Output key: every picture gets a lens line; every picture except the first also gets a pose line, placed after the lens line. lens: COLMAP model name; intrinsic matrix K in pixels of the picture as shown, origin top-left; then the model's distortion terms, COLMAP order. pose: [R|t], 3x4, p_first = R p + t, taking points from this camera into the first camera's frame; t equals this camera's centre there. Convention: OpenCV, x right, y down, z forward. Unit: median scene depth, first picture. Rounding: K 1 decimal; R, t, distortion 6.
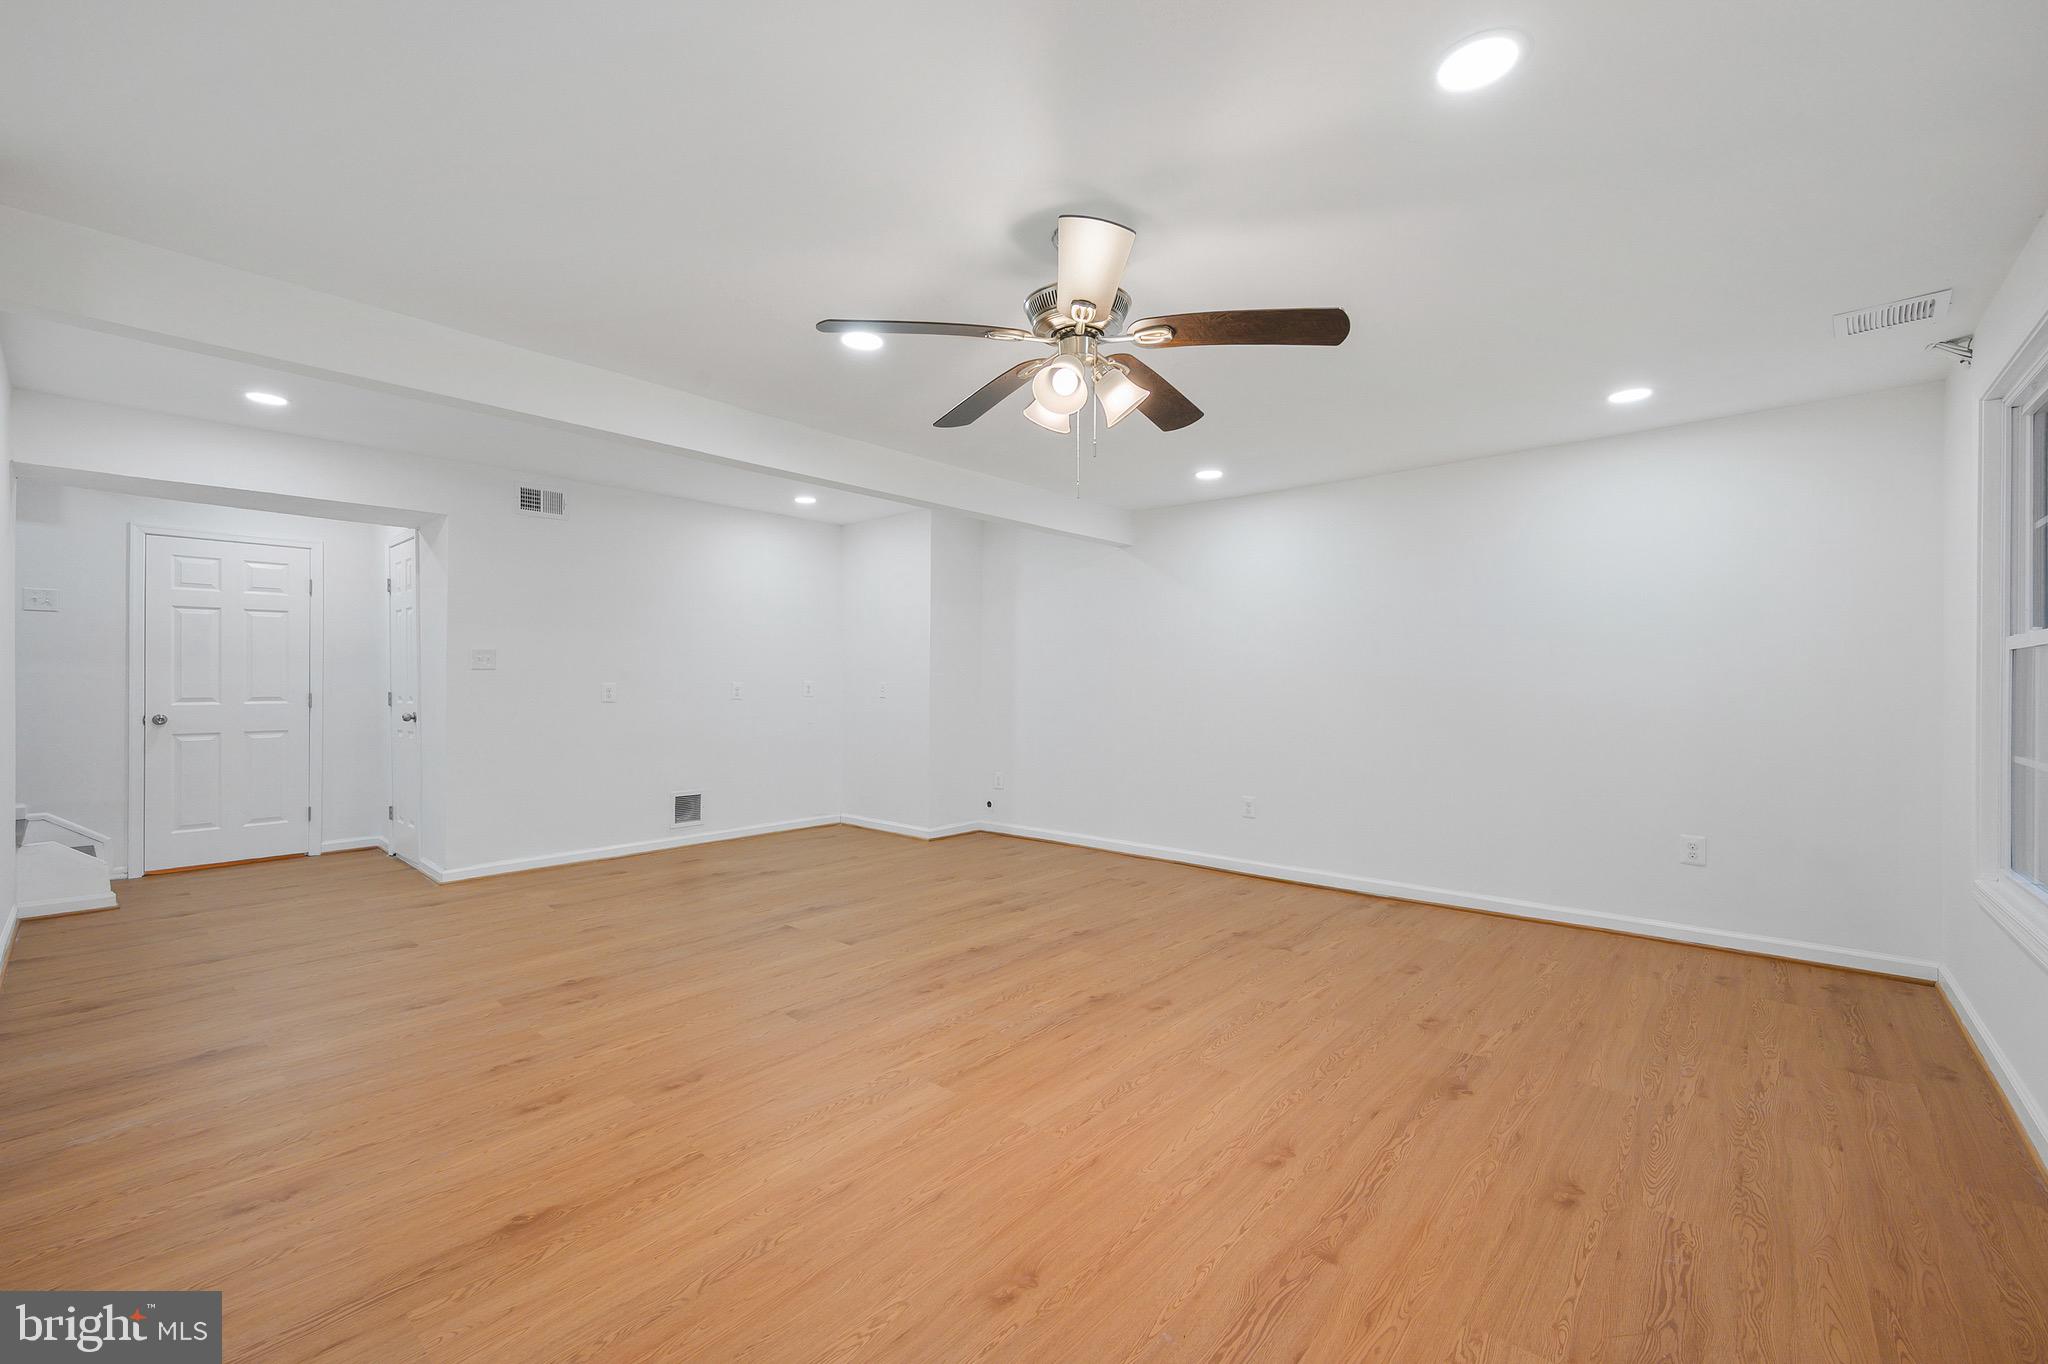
lens RADIAL K [[837.2, 0, 1024.0], [0, 837.2, 682.0], [0, 0, 1]] dist [-0.001896, 0.002489]
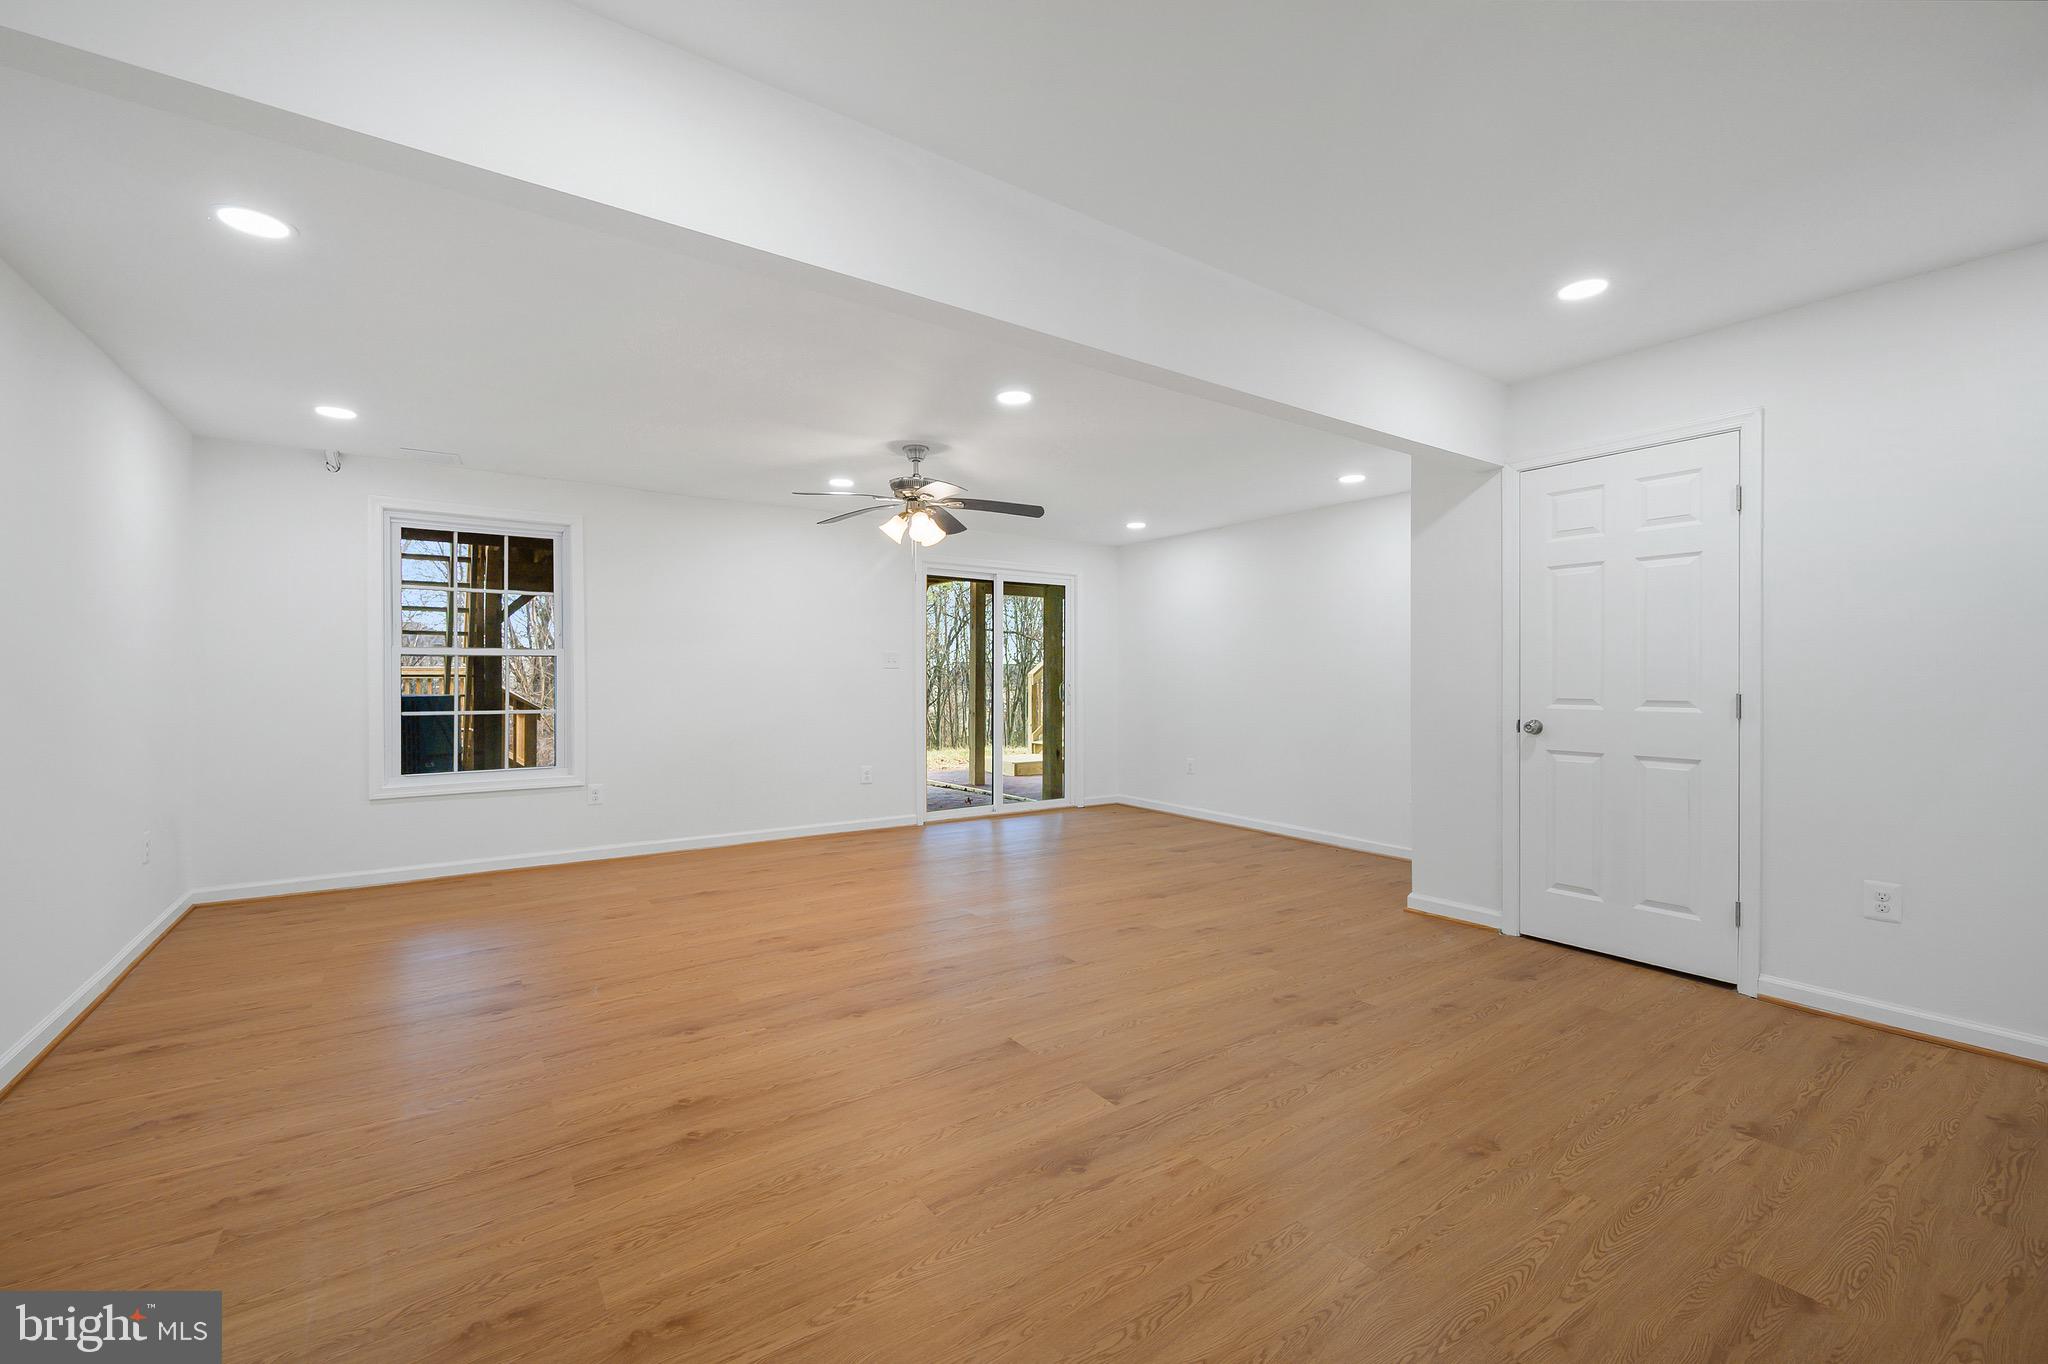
lens RADIAL K [[837.2, 0, 1024.0], [0, 837.2, 682.0], [0, 0, 1]] dist [-0.001896, 0.002489]
pose [[-0.971608, -0.005664, 0.236529, -0.485429], [-0.003973, 0.999963, 0.007626, 0.004102], [-0.236563, 0.006470, -0.971594, 2.124457]]
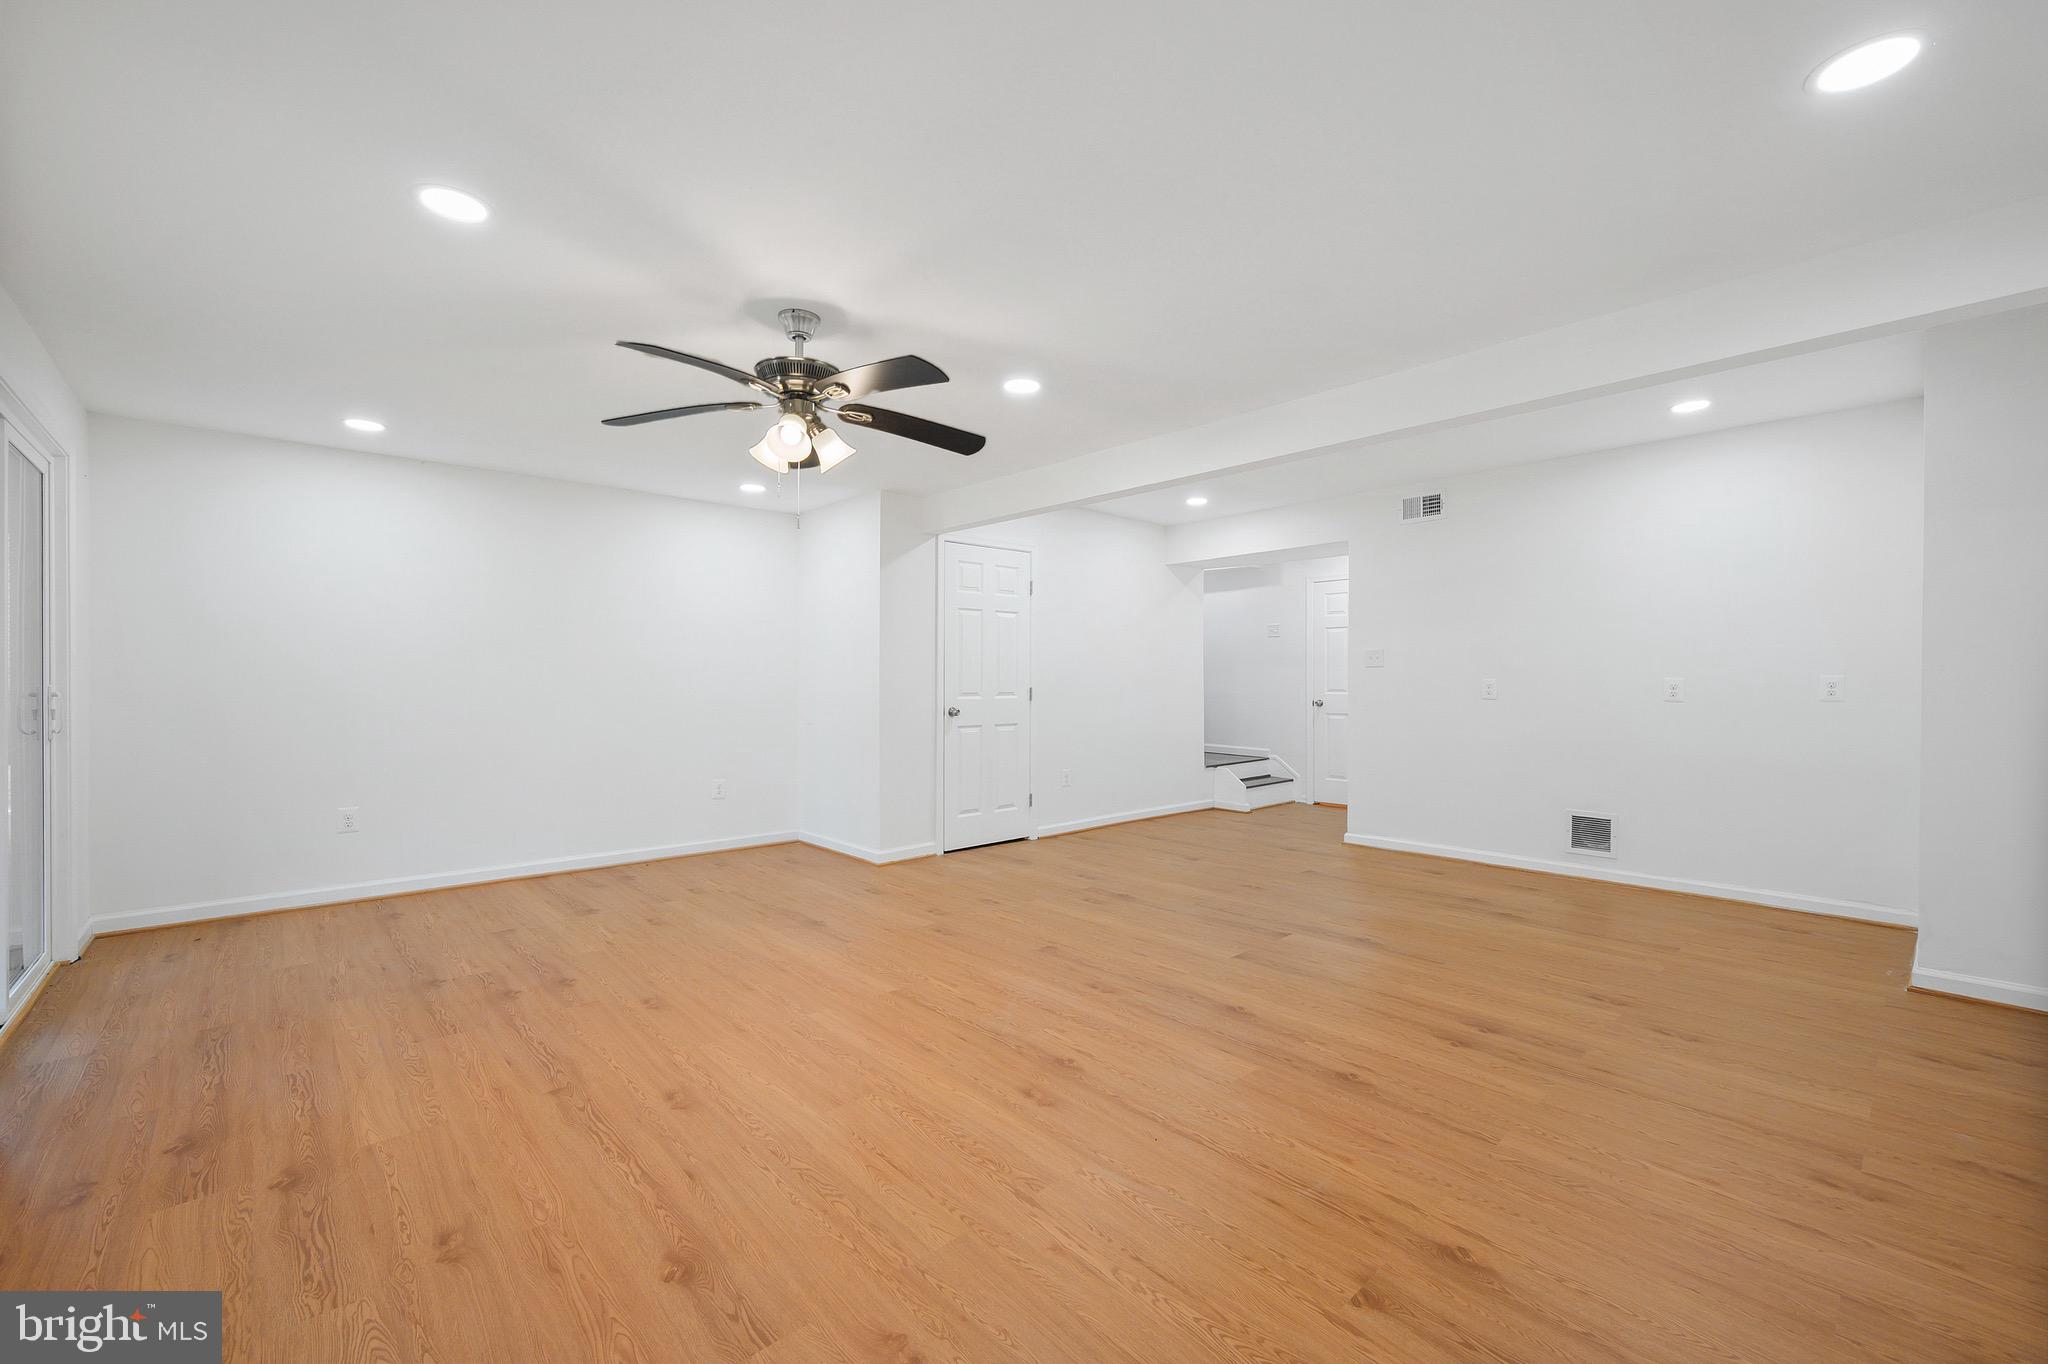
lens RADIAL K [[837.2, 0, 1024.0], [0, 837.2, 682.0], [0, 0, 1]] dist [-0.001896, 0.002489]
pose [[-0.104988, 0.002294, -0.994471, 0.941051], [-0.000512, 0.999997, 0.002361, 0.004540], [0.994473, 0.000757, -0.104986, 1.087230]]
